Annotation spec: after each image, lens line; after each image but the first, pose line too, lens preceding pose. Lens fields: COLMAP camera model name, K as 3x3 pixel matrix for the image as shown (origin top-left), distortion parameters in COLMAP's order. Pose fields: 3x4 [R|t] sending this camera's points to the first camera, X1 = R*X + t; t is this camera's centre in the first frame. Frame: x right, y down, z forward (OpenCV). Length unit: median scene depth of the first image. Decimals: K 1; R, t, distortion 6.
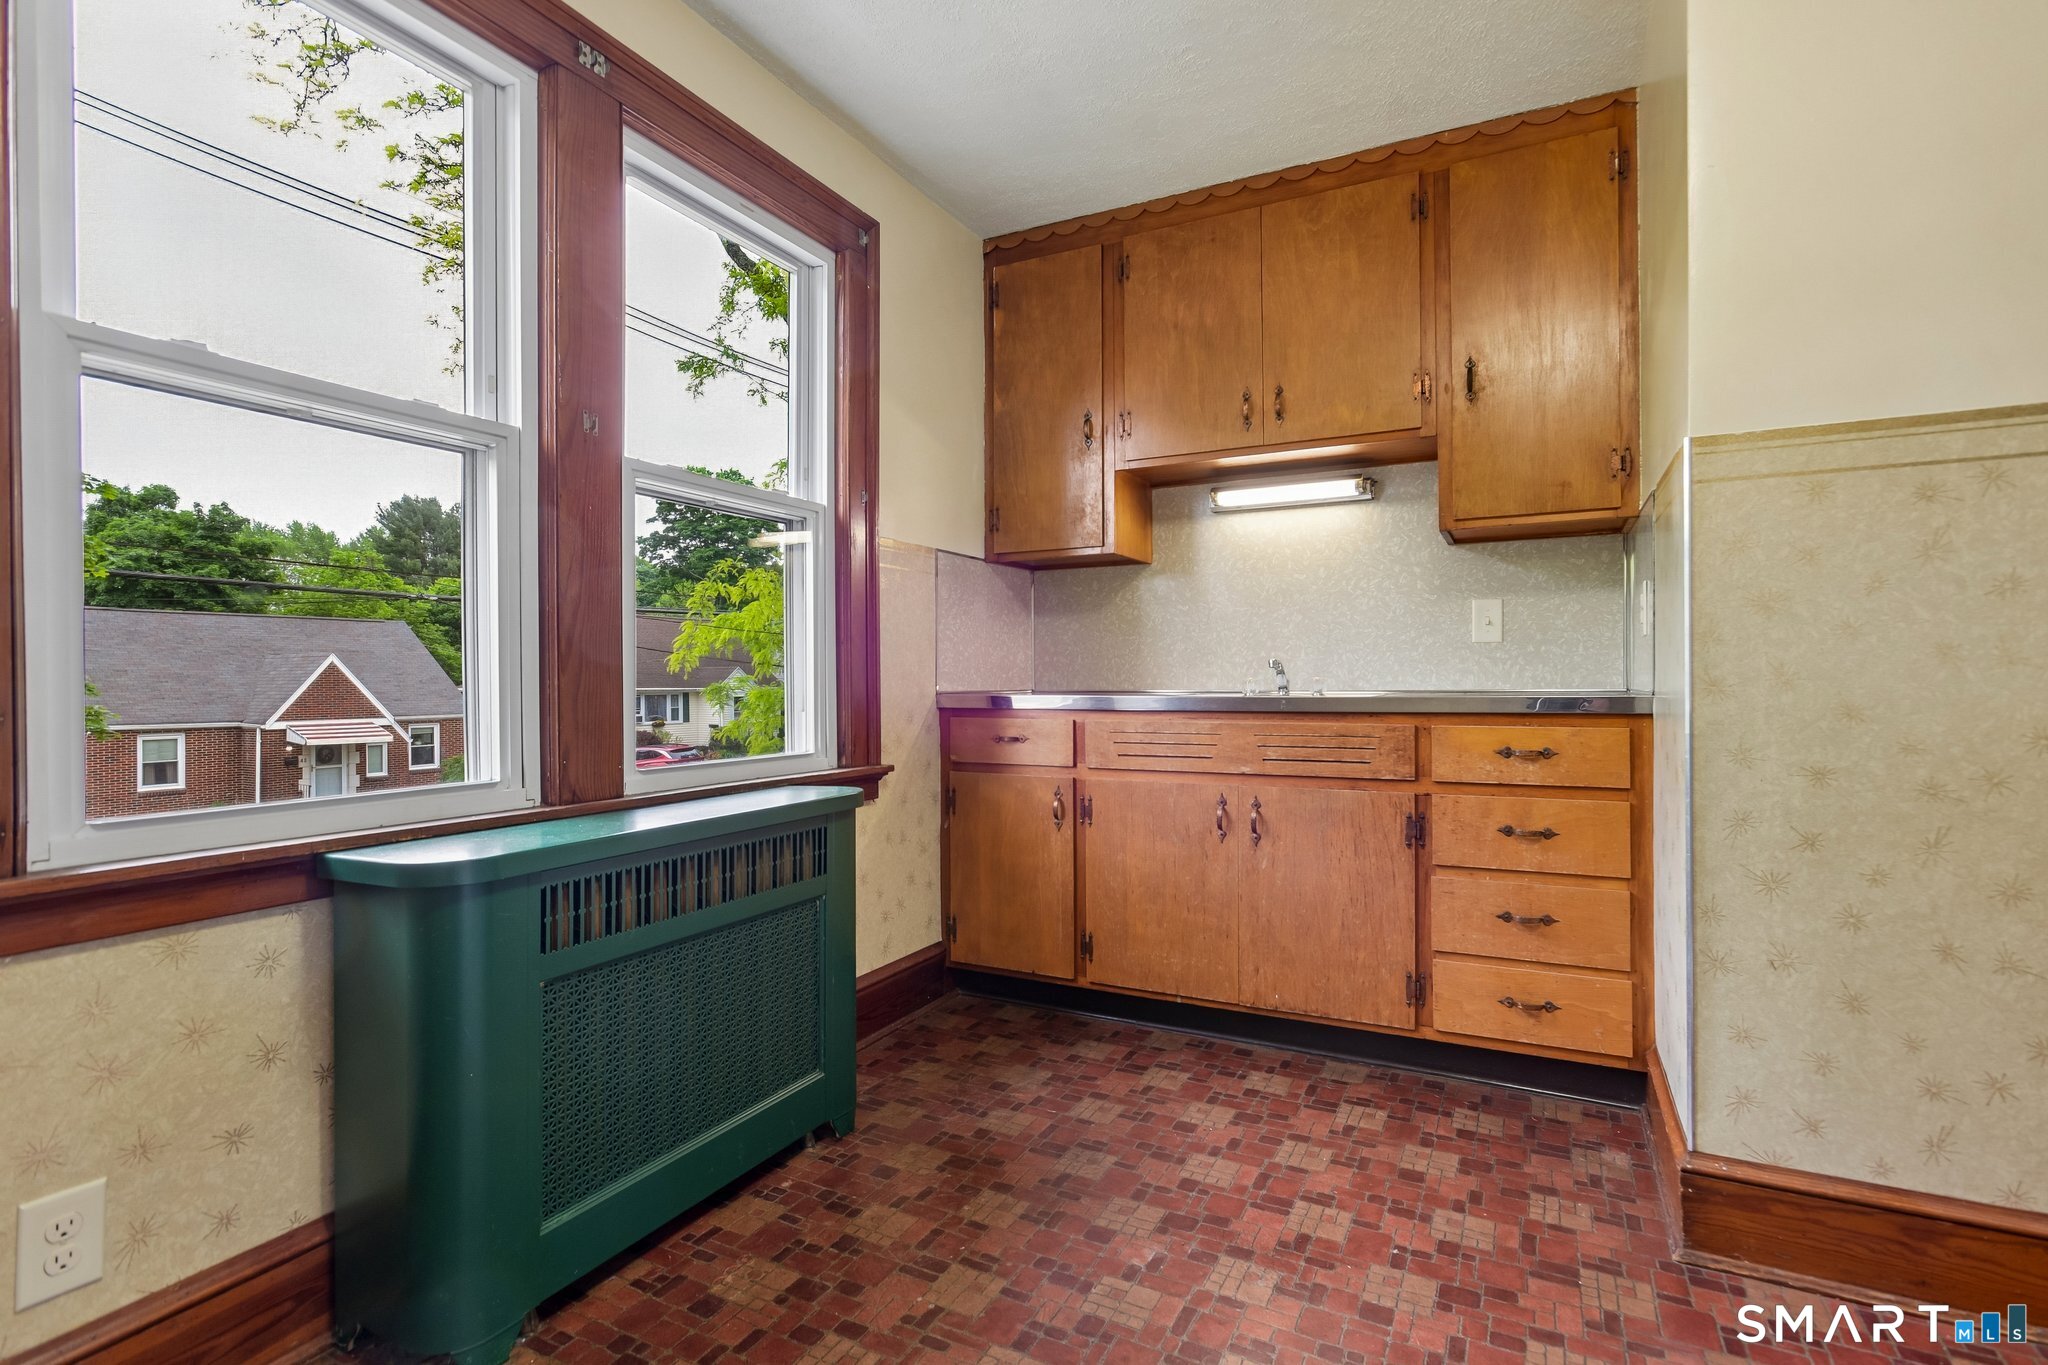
lens RADIAL K [[975.9, 0, 1024.0], [0, 975.9, 682.5], [0, 0, 1]] dist [0.003438, 0.000752]
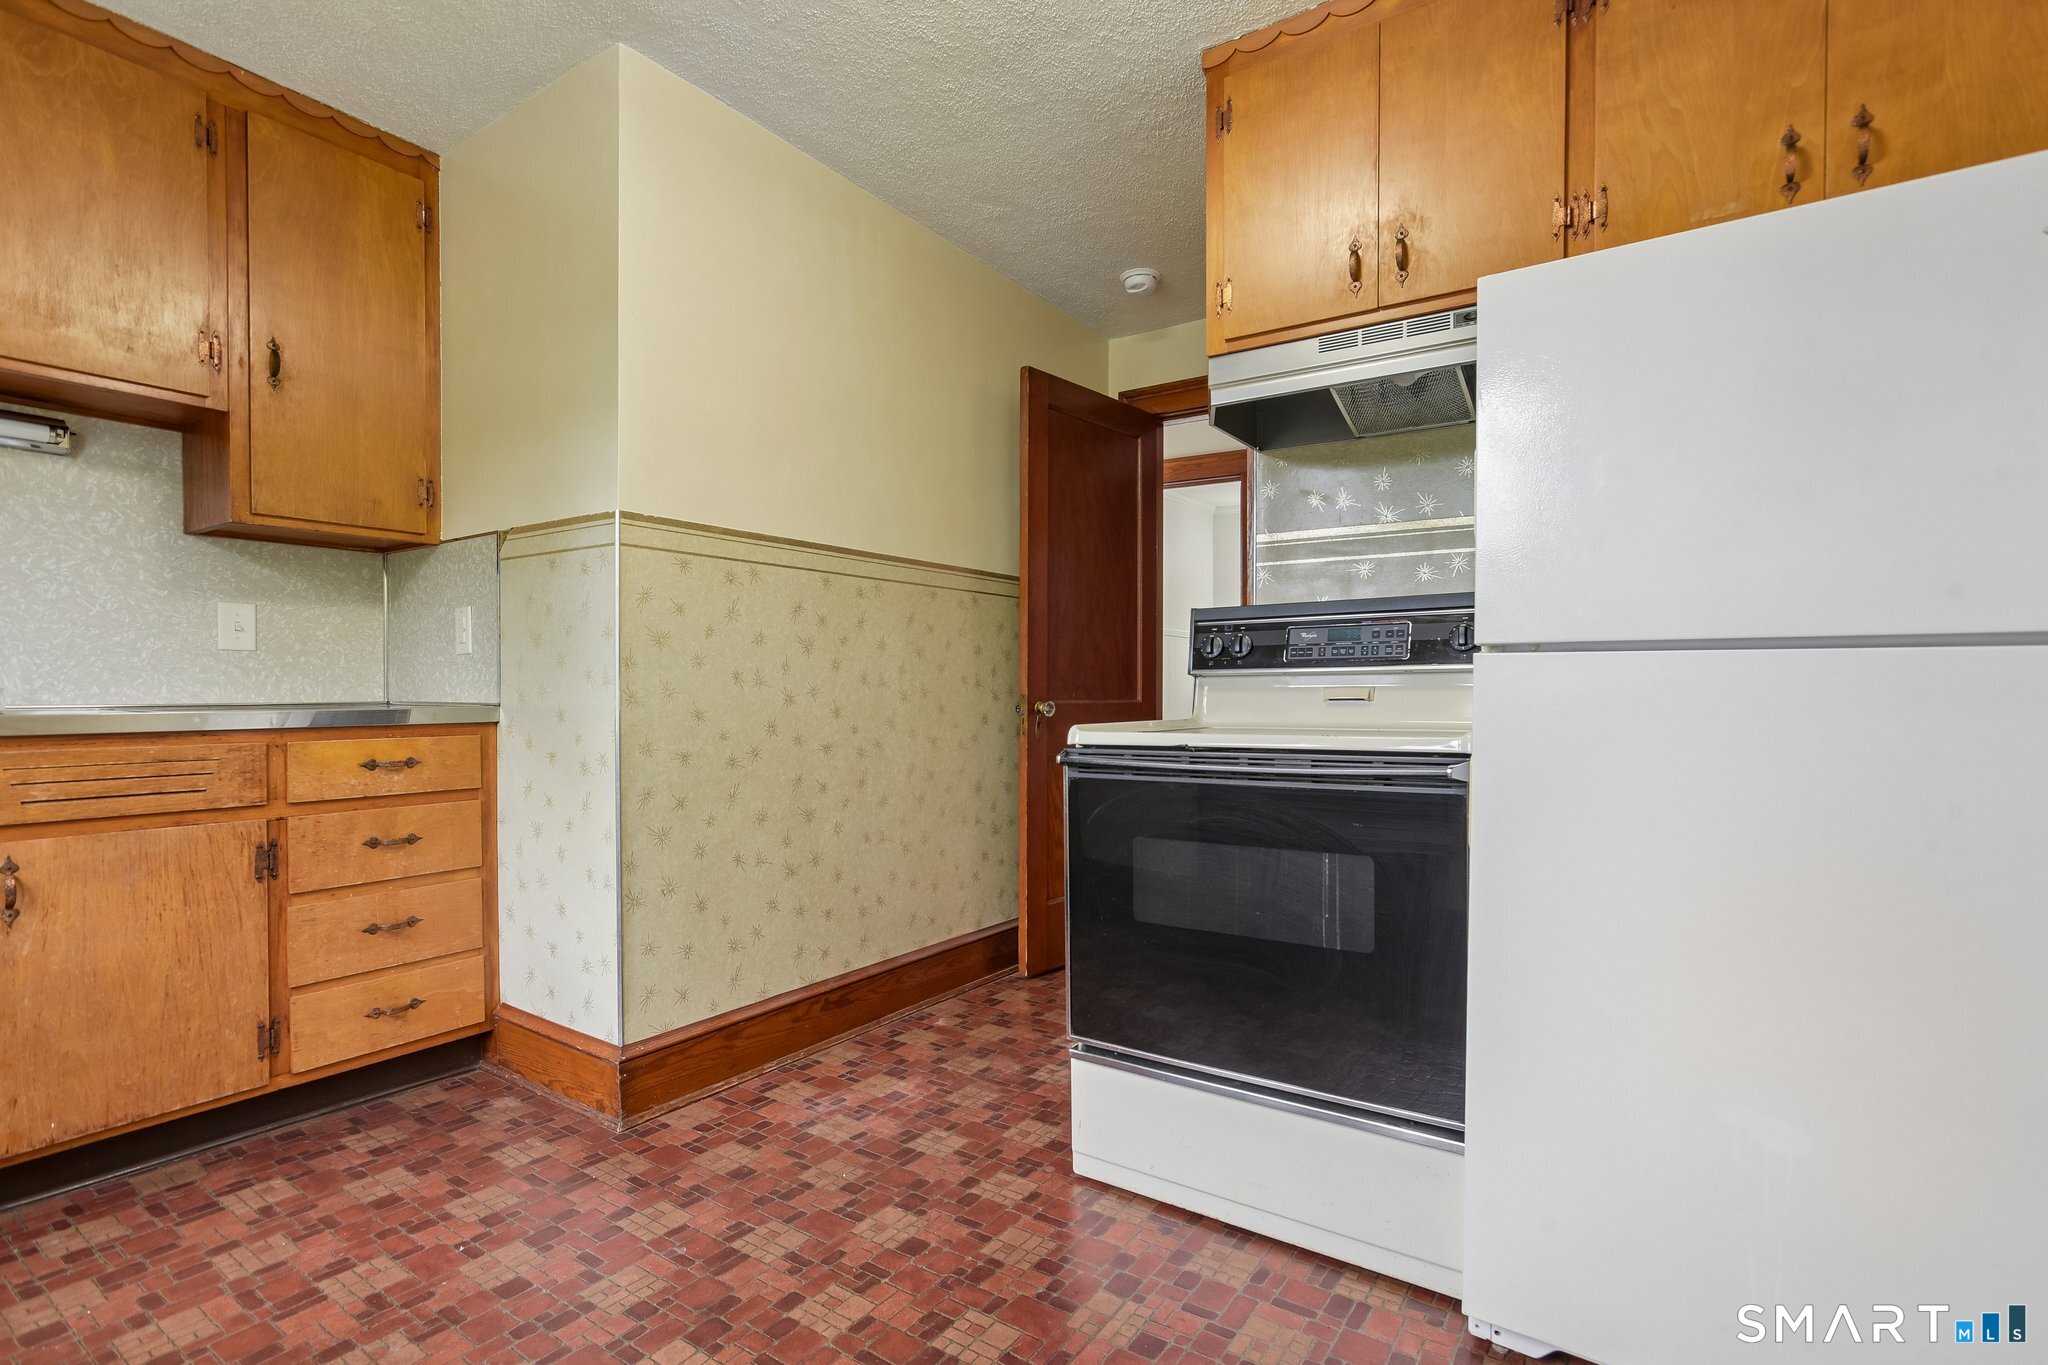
lens RADIAL K [[984.1, 0, 1019.9], [0, 984.1, 713.8], [0, 0, 1]] dist [-0.001900, 0.000700]
pose [[0.126552, -0.017261, 0.991810, -0.406031], [-0.000805, 0.999846, 0.017504, 0.001103], [-0.991960, -0.003014, 0.126518, 0.210125]]
